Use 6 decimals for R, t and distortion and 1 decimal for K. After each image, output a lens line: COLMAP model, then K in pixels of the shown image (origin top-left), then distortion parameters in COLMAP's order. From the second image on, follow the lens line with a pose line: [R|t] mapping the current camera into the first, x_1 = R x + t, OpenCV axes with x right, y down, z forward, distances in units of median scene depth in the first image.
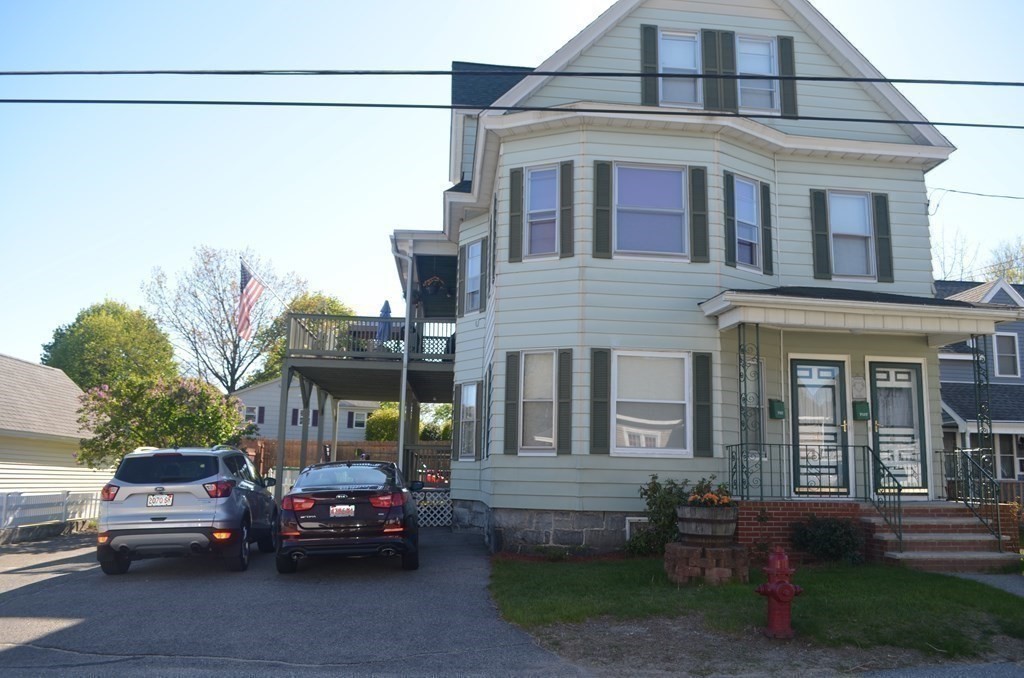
lens RADIAL K [[805.3, 0, 513.4], [0, 805.3, 341.0], [0, 0, 1]] dist [-0.070688, 0.011325]
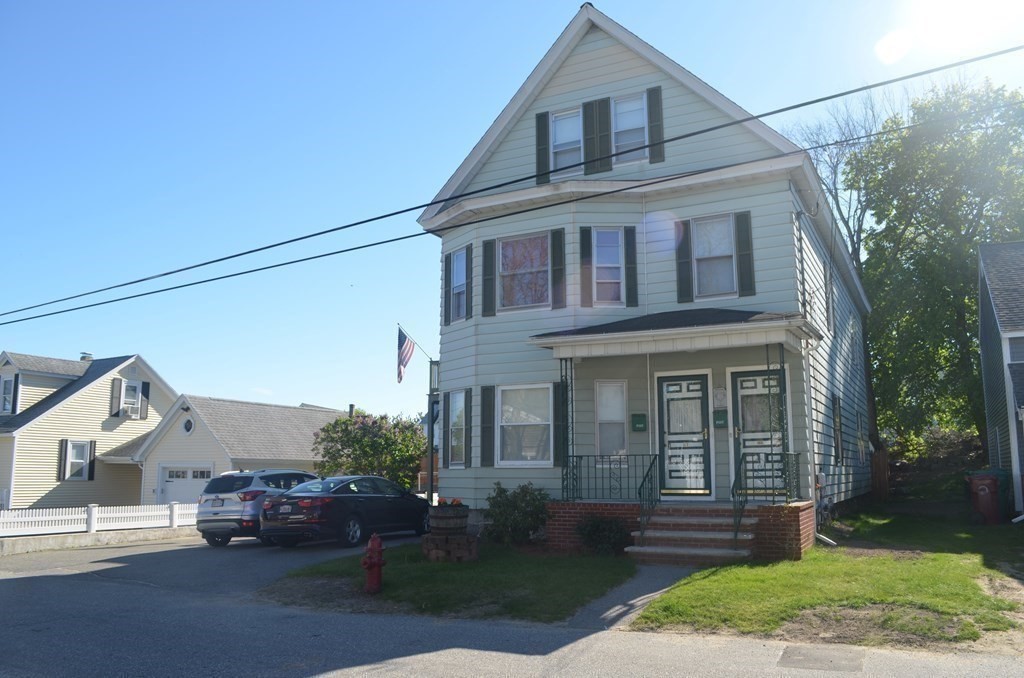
lens RADIAL K [[805.3, 0, 514.1], [0, 805.3, 340.7], [0, 0, 1]] dist [-0.070688, 0.011325]
pose [[0.836640, -0.112875, -0.535997, 0.810107], [0.115033, 0.992922, -0.029543, -0.019402], [0.535538, -0.036940, 0.843703, -0.081146]]
